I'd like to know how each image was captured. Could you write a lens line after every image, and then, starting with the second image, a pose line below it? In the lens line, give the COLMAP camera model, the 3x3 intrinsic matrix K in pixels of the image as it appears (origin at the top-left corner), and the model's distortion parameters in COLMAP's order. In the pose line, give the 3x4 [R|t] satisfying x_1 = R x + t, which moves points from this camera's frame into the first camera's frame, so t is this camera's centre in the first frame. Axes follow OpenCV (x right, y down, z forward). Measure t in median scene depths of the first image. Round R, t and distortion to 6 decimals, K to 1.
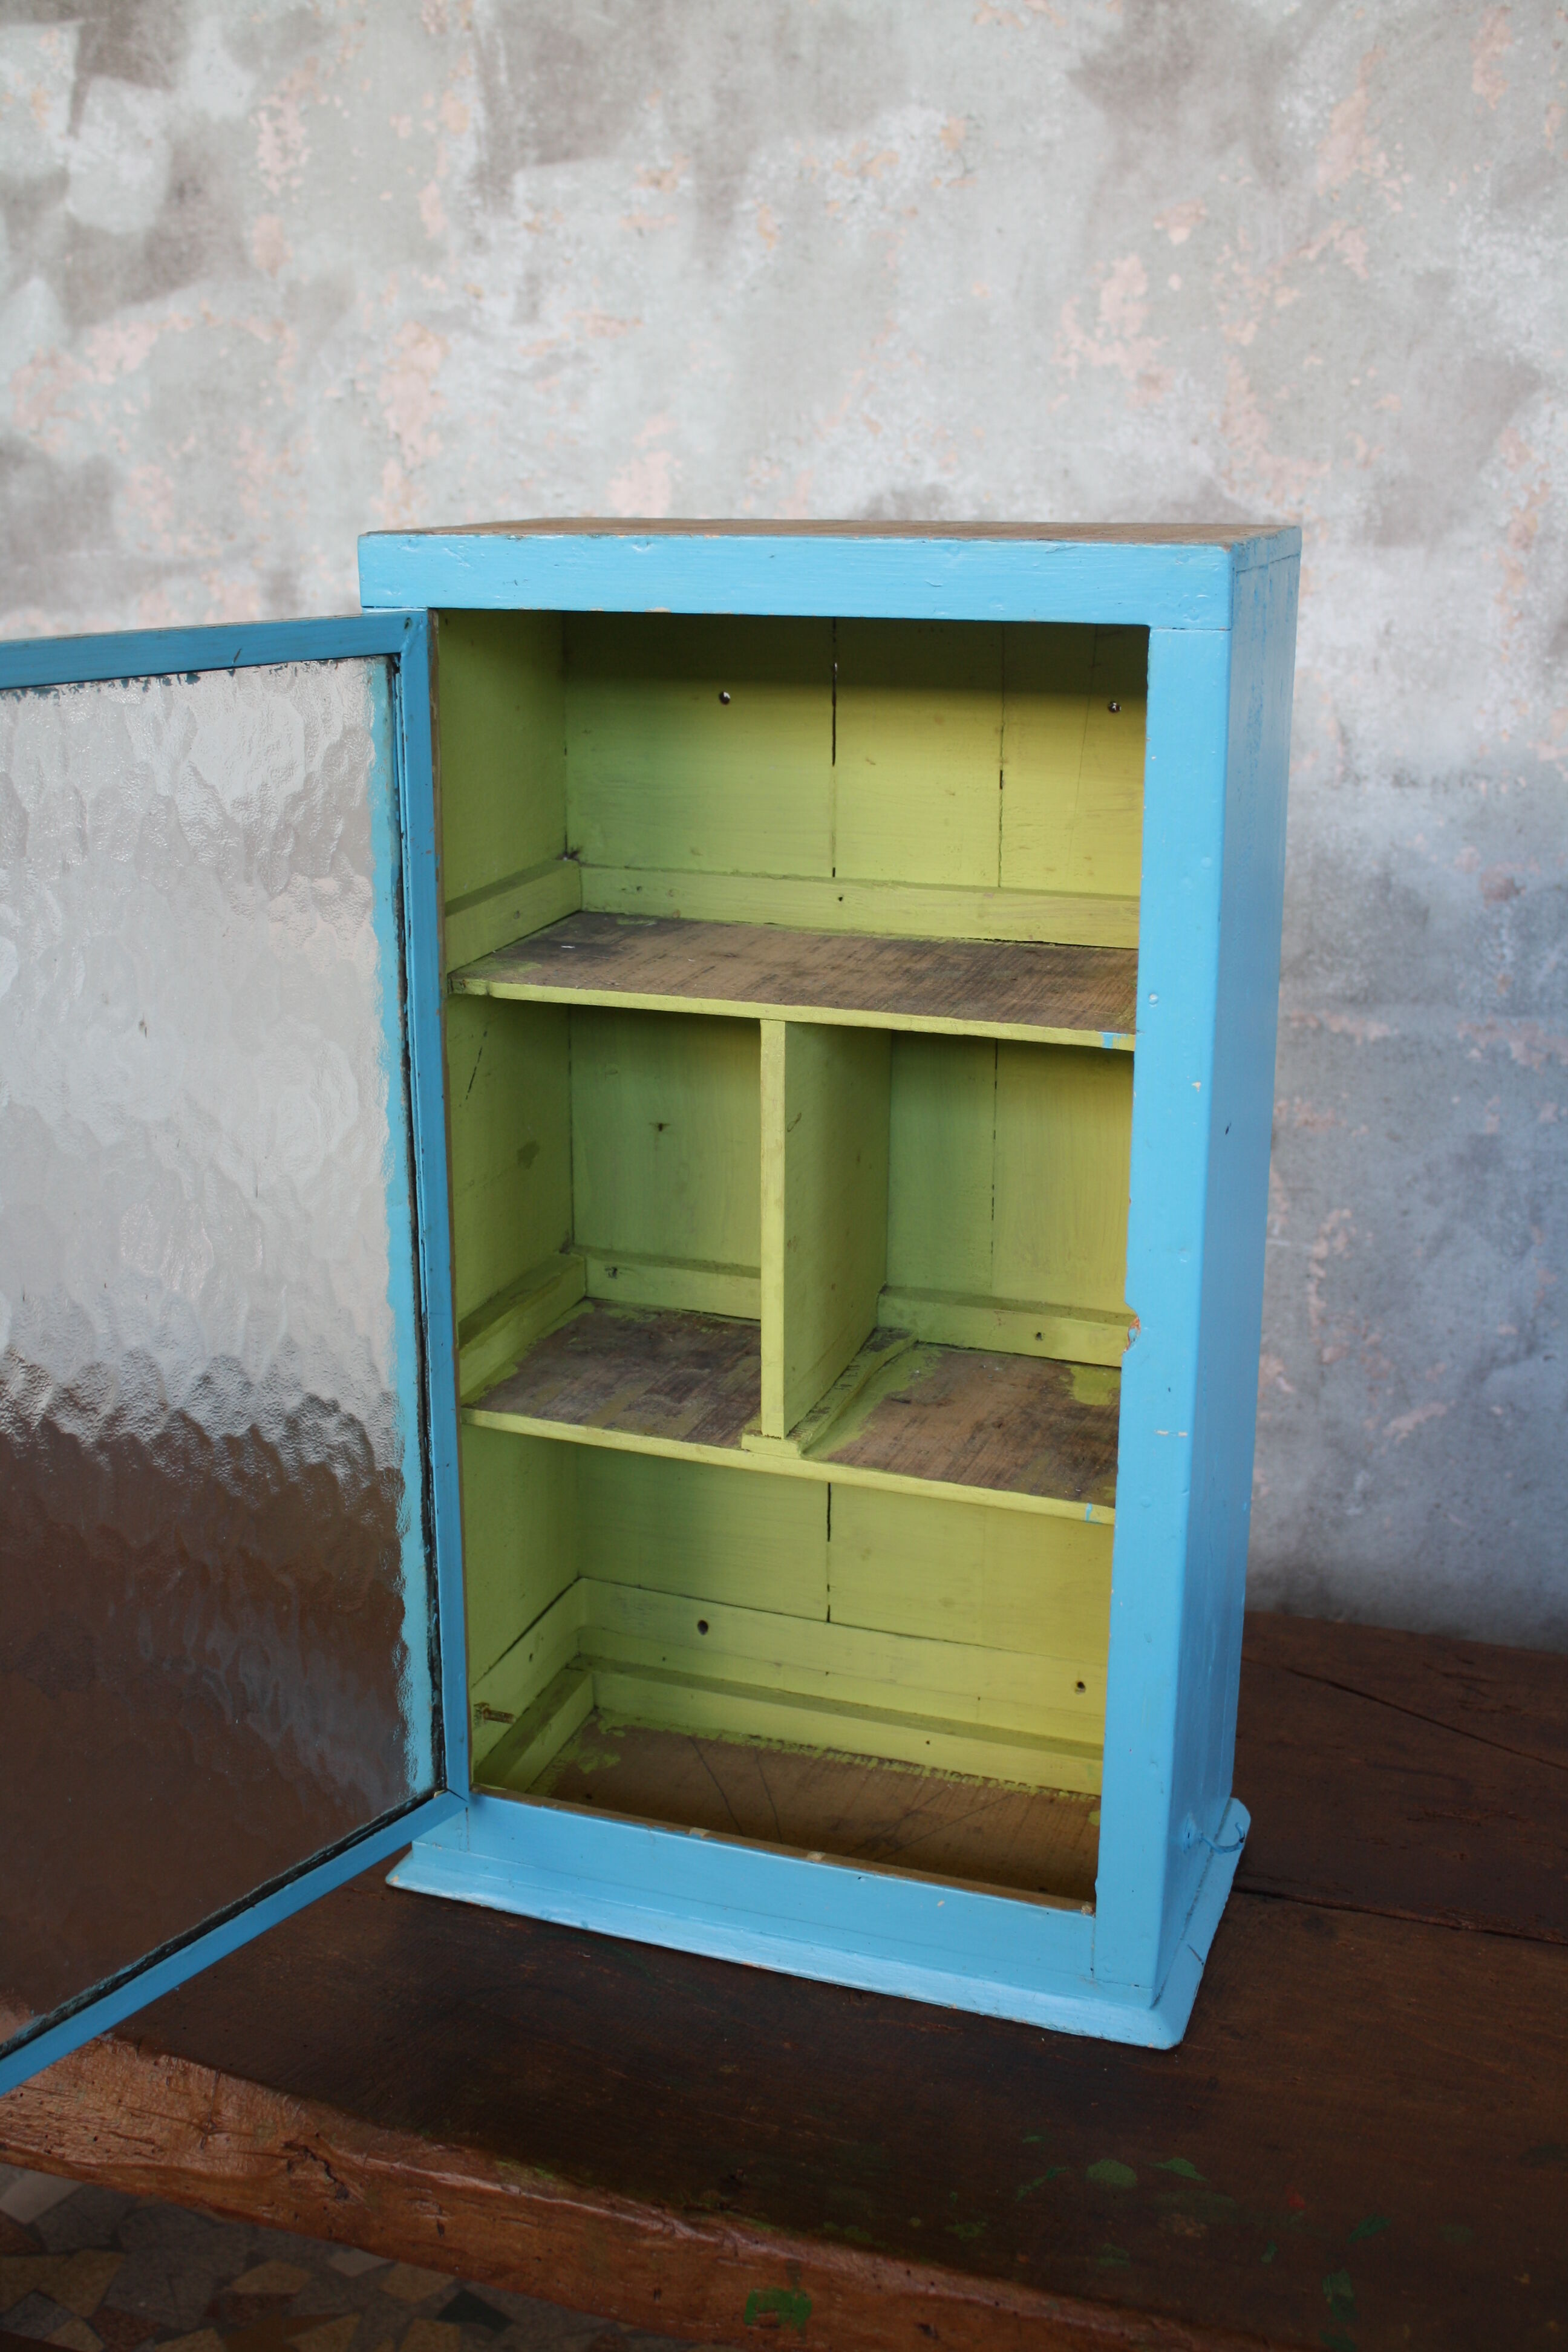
lens RADIAL K [[2426.6, 0, 740.0], [0, 2426.6, 1188.9], [0, 0, 1]] dist [-0.083269, 0.000000]
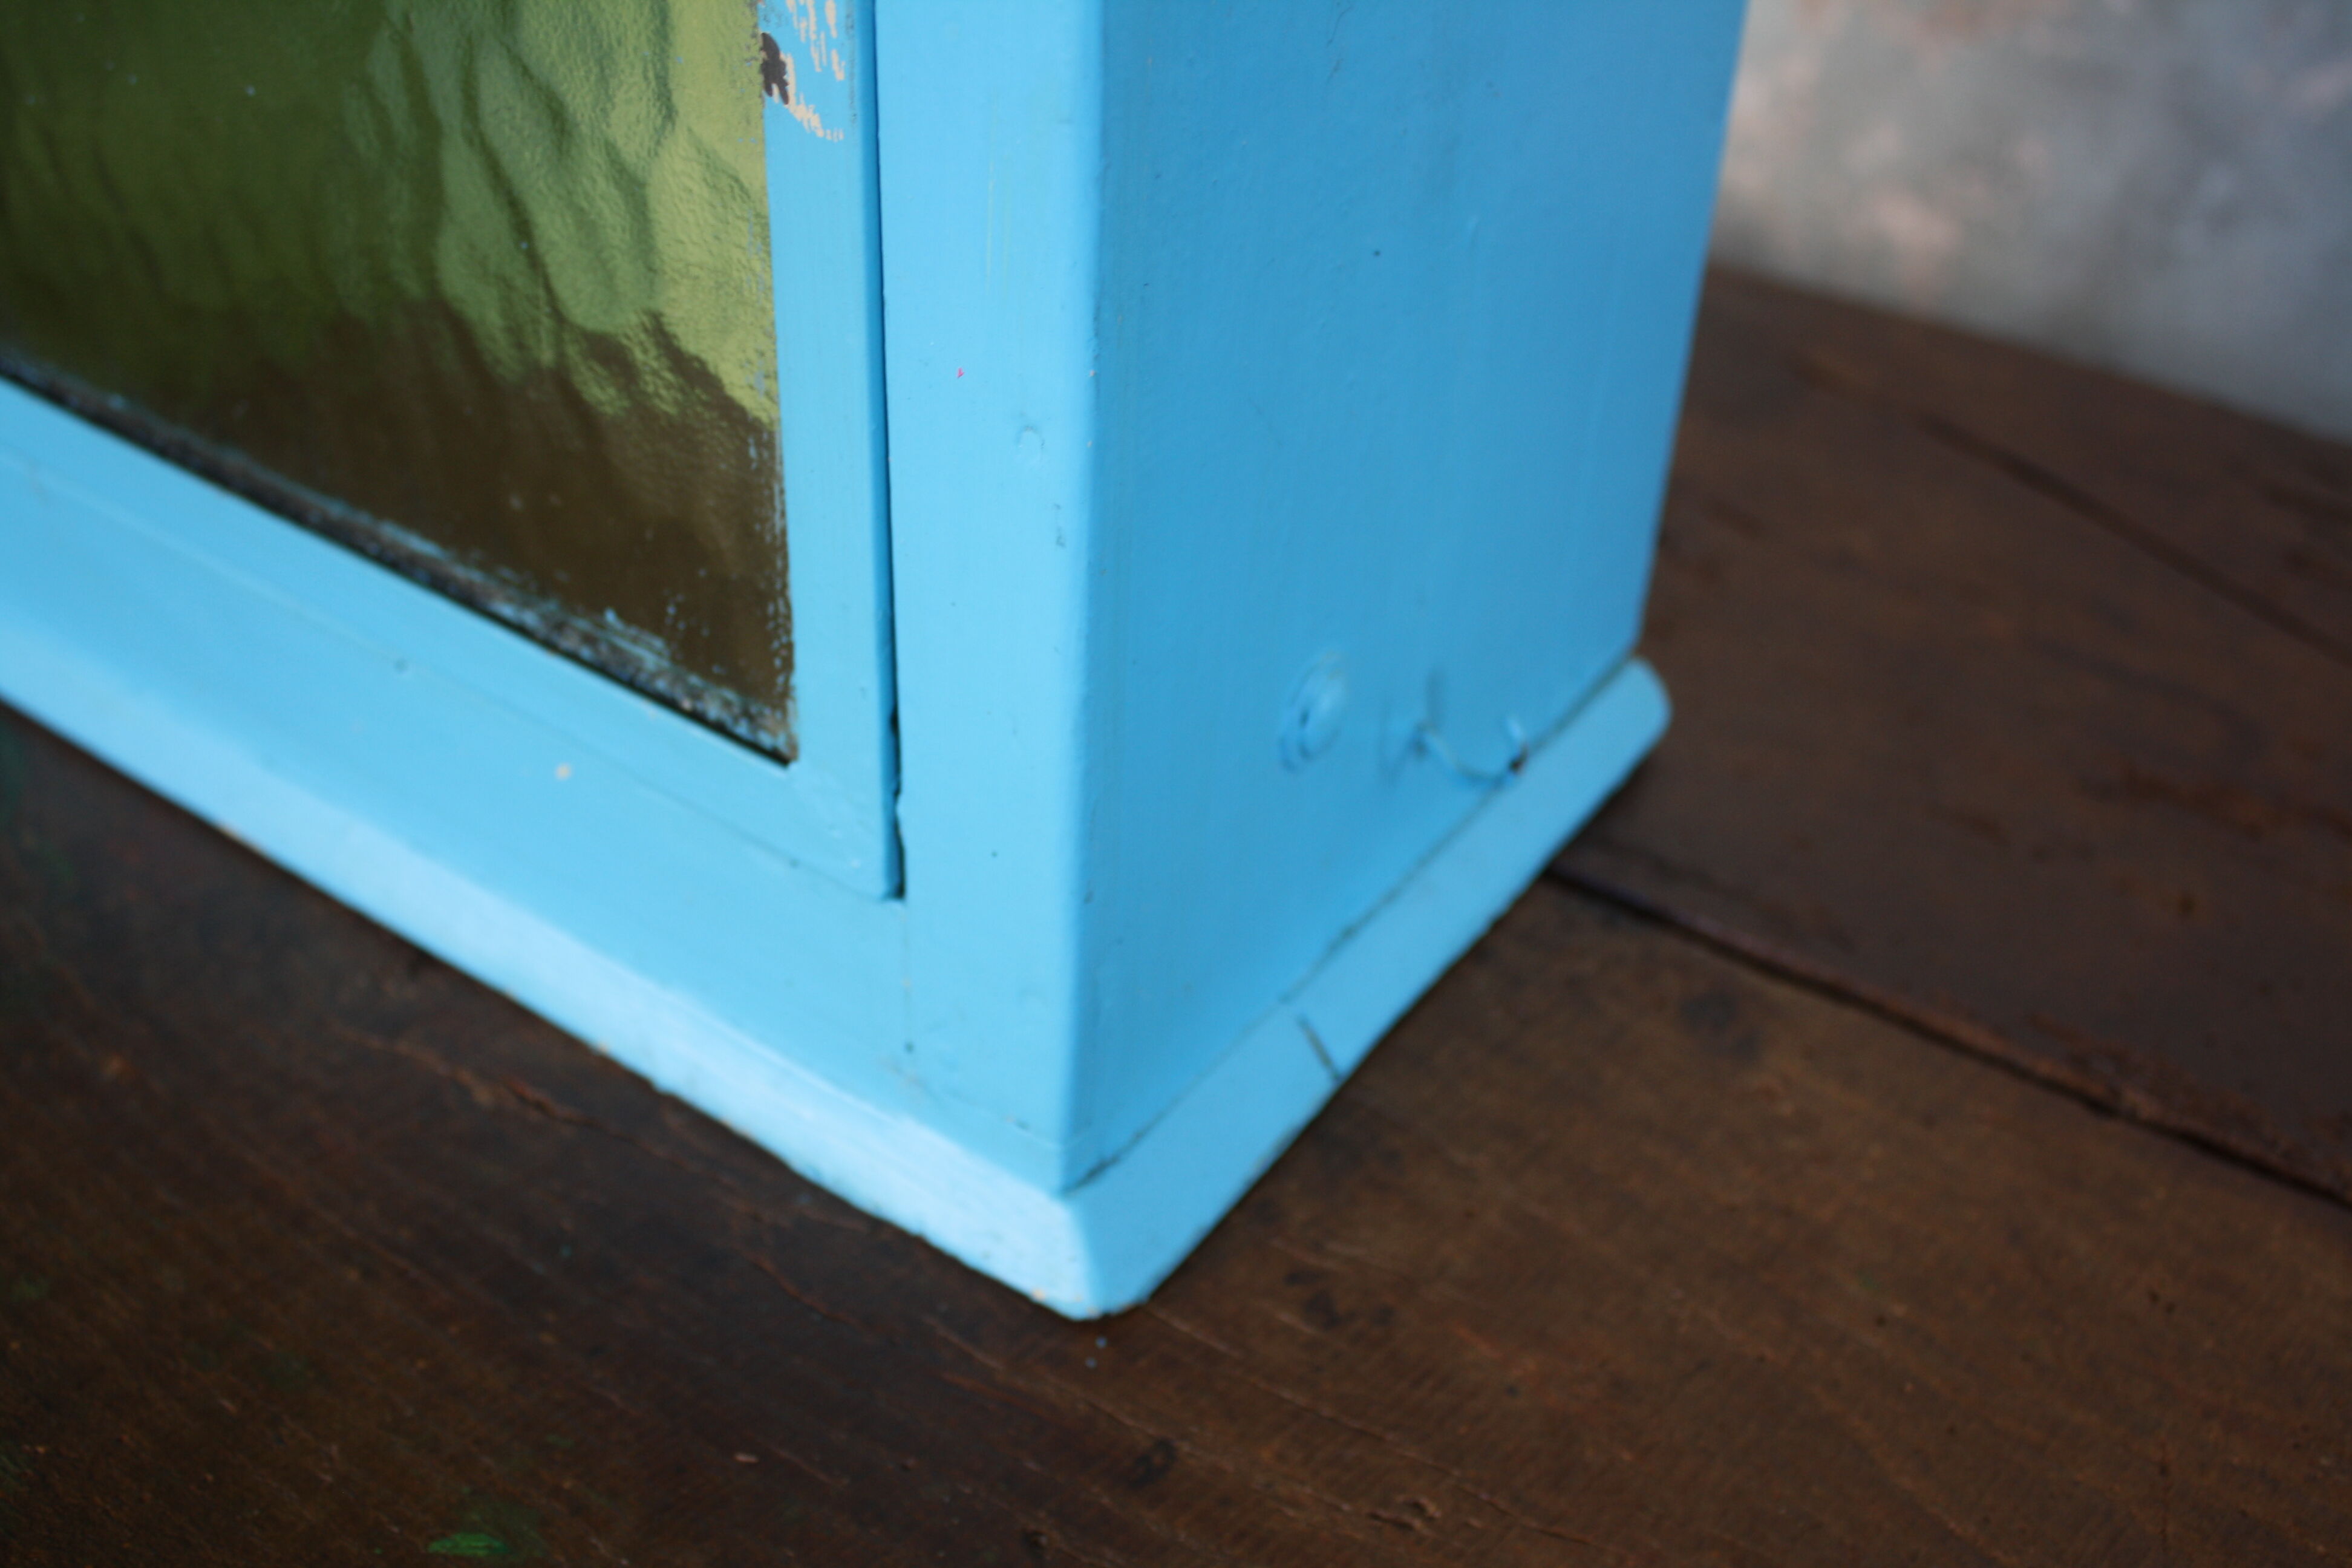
lens RADIAL K [[2345.1, 0, 1102.4], [0, 2345.1, 839.2], [0, 0, 1]] dist [-0.105057, 0.000000]
pose [[0.967567, 0.177452, -0.179789, 0.153952], [-0.104382, 0.928967, 0.355140, 0.122155], [0.230038, -0.324855, 0.917361, 0.487983]]
